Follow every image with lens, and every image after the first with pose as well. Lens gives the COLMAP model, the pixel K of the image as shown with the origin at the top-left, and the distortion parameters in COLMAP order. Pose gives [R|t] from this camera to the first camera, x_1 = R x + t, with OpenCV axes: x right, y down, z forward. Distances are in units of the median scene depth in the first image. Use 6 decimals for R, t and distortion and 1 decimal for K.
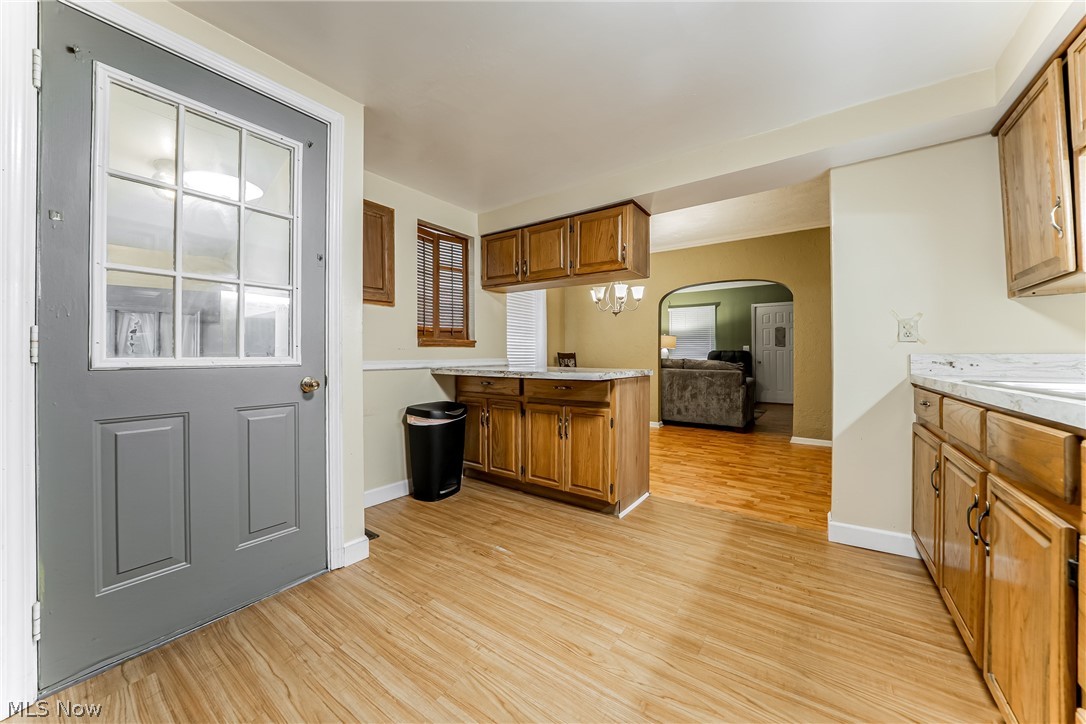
lens RADIAL K [[382.6, 0, 544.6], [0, 382.6, 356.5], [0, 0, 1]] dist [-0.022840, 0.000569]
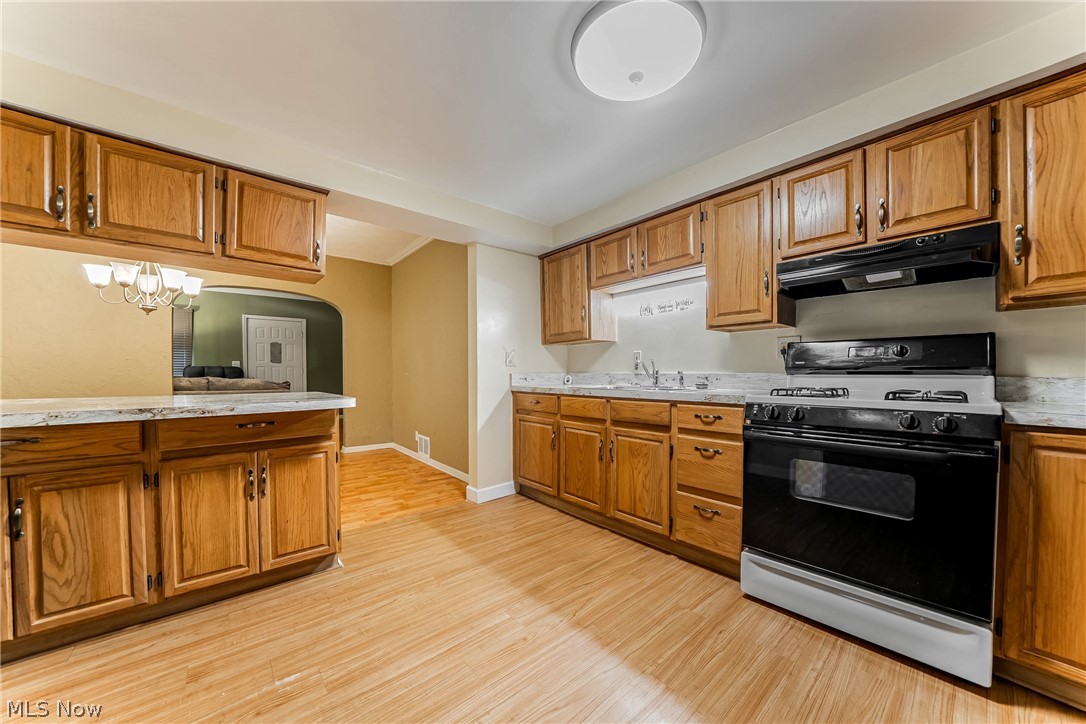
lens RADIAL K [[382.6, 0, 546.1], [0, 382.6, 382.3], [0, 0, 1]] dist [-0.022840, 0.000569]
pose [[0.233813, -0.028910, 0.971852, -0.442439], [0.000930, 0.999564, 0.029511, -0.012371], [-0.972281, -0.005996, 0.233738, 0.308212]]
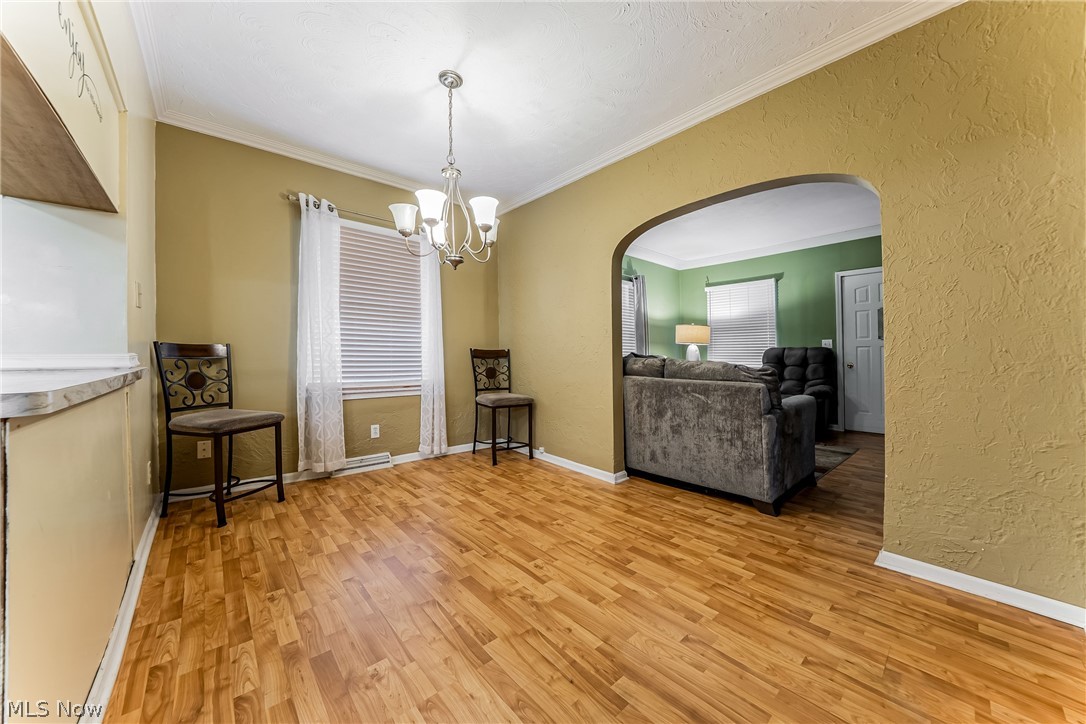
lens RADIAL K [[382.6, 0, 550.6], [0, 382.6, 354.0], [0, 0, 1]] dist [-0.022840, 0.000569]
pose [[0.977014, -0.000595, -0.213172, 0.655805], [-0.002265, 0.999911, -0.013170, 0.014964], [0.213161, 0.013350, 0.976926, 0.887244]]
